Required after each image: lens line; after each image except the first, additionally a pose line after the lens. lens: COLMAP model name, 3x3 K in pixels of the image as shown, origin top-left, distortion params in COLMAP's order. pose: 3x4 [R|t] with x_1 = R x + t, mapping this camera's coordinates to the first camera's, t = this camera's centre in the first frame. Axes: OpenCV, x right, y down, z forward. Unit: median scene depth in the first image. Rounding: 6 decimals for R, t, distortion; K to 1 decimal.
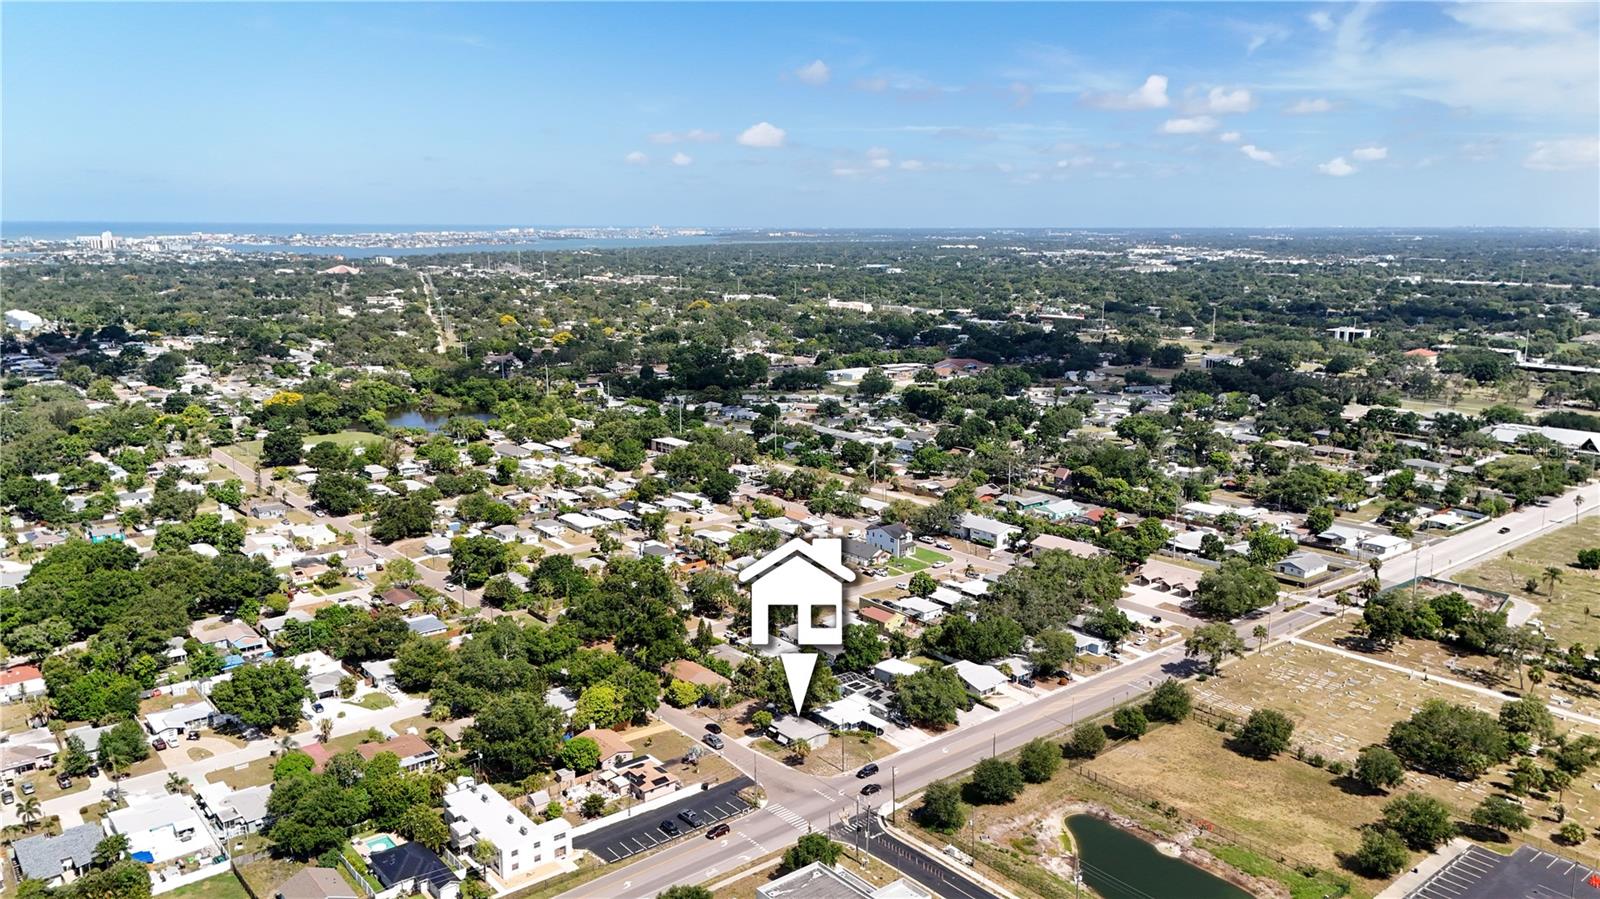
lens RADIAL K [[1157.7, 0, 798.9], [0, 1157.7, 446.6], [0, 0, 1]] dist [0.009315, -0.000558]
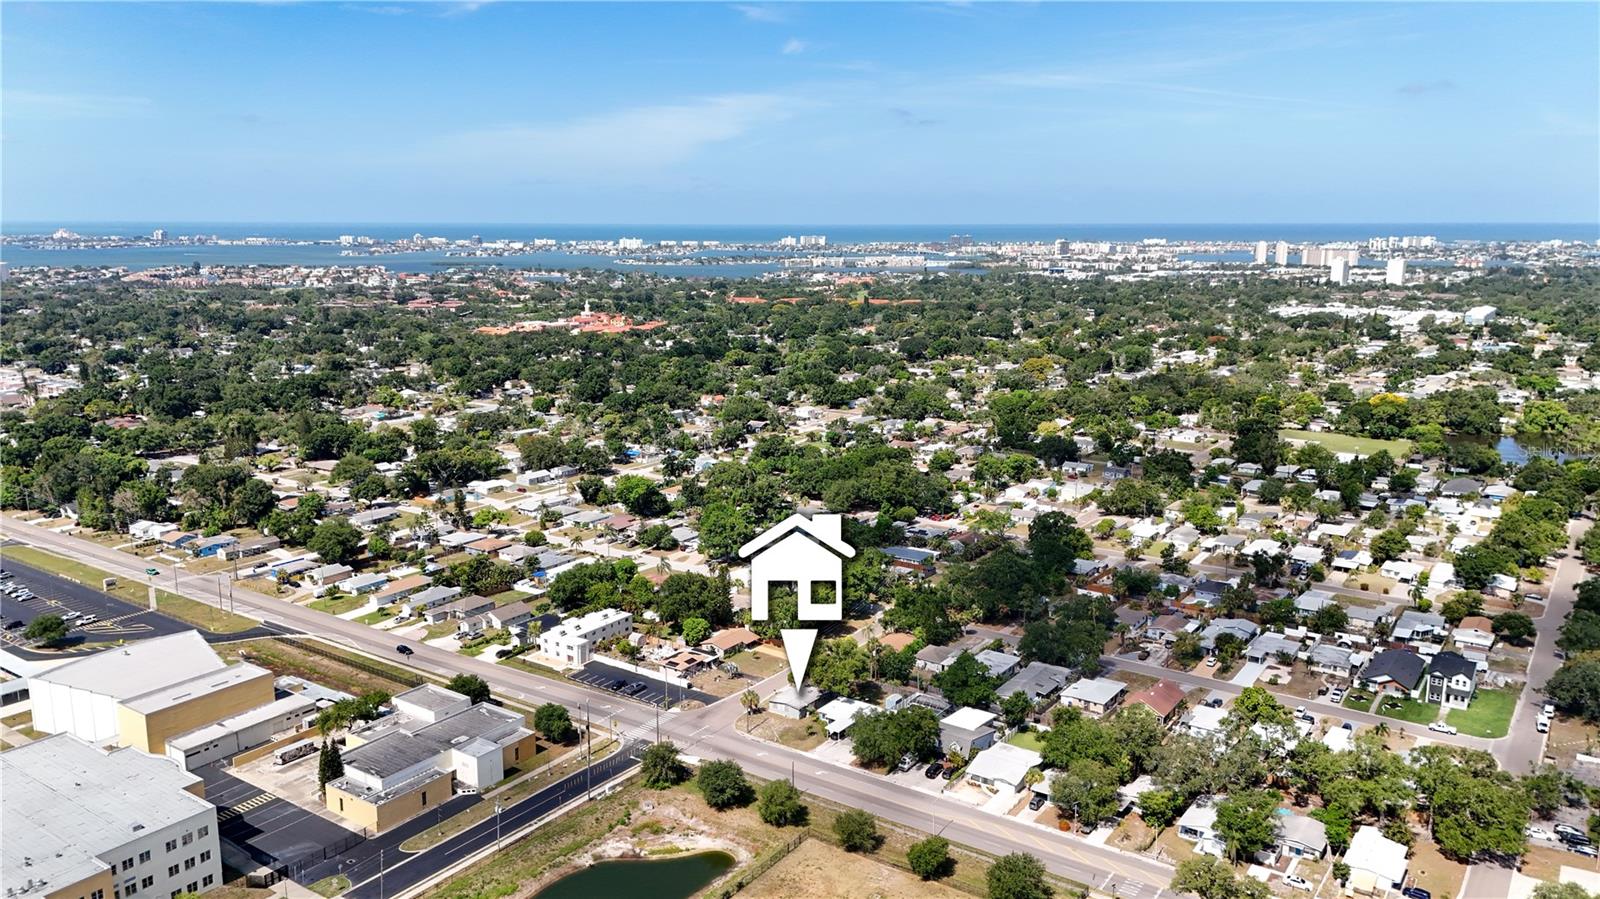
lens RADIAL K [[1157.7, 0, 798.3], [0, 1157.7, 452.0], [0, 0, 1]] dist [0.009315, -0.000558]
pose [[0.277008, 0.184305, -0.943026, 1.044899], [-0.181018, 0.973868, 0.137159, -0.127651], [0.943663, 0.132711, 0.303132, 0.718969]]
